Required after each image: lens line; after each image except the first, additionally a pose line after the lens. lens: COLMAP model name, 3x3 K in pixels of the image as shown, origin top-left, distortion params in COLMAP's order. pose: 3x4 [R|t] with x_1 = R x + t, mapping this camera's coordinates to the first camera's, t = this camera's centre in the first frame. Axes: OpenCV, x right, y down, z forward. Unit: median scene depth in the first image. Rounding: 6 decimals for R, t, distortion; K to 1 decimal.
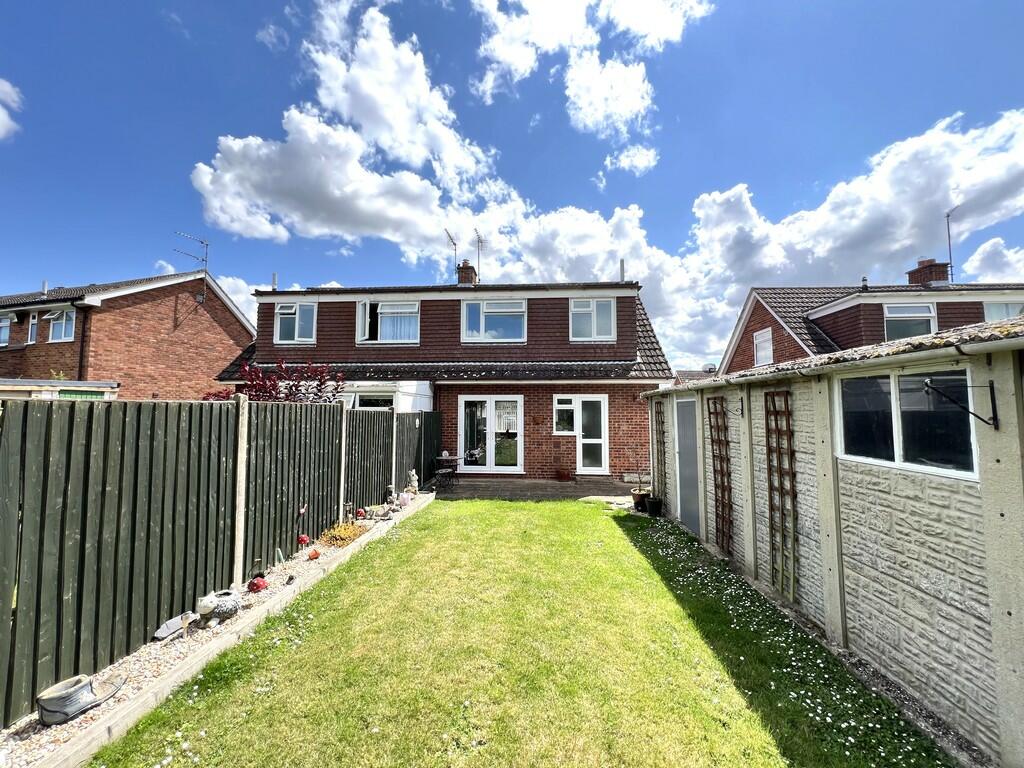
lens RADIAL K [[411.5, 0, 511.2], [0, 411.5, 395.2], [0, 0, 1]] dist [0.007292, -0.003234]
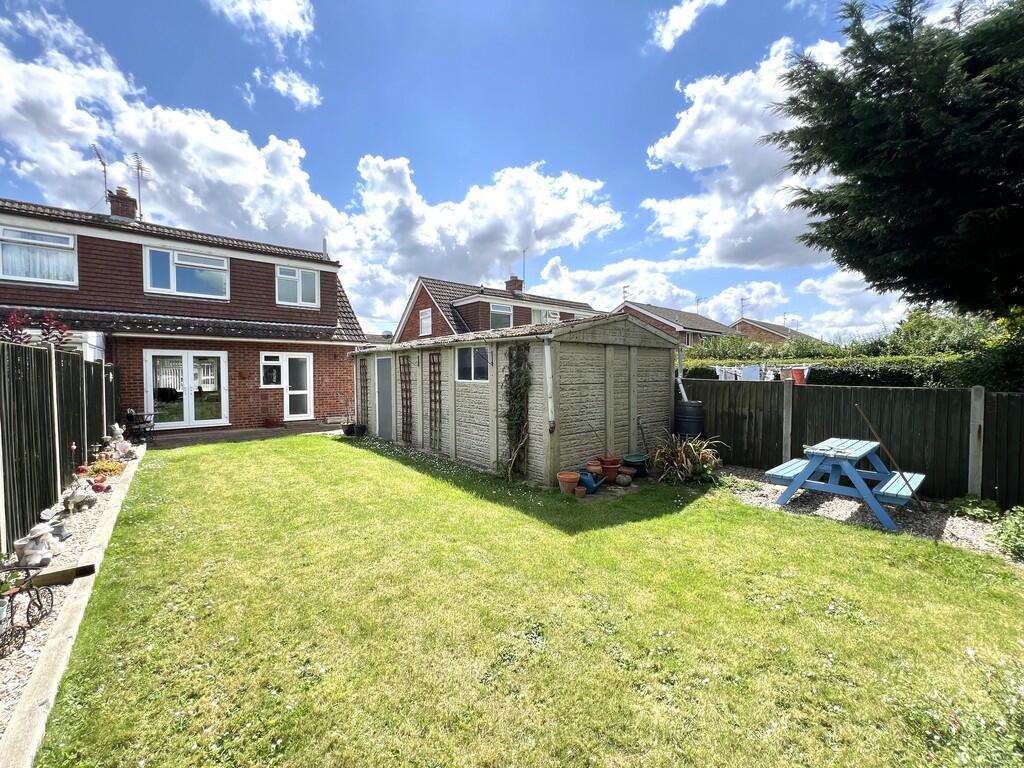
lens RADIAL K [[414.1, 0, 515.9], [0, 414.1, 390.2], [0, 0, 1]] dist [0.011775, -0.000268]
pose [[0.714075, -0.033596, 0.699262, -0.139309], [-0.022560, 0.997225, 0.070950, 0.005283], [-0.699705, -0.066439, 0.711336, -0.207913]]
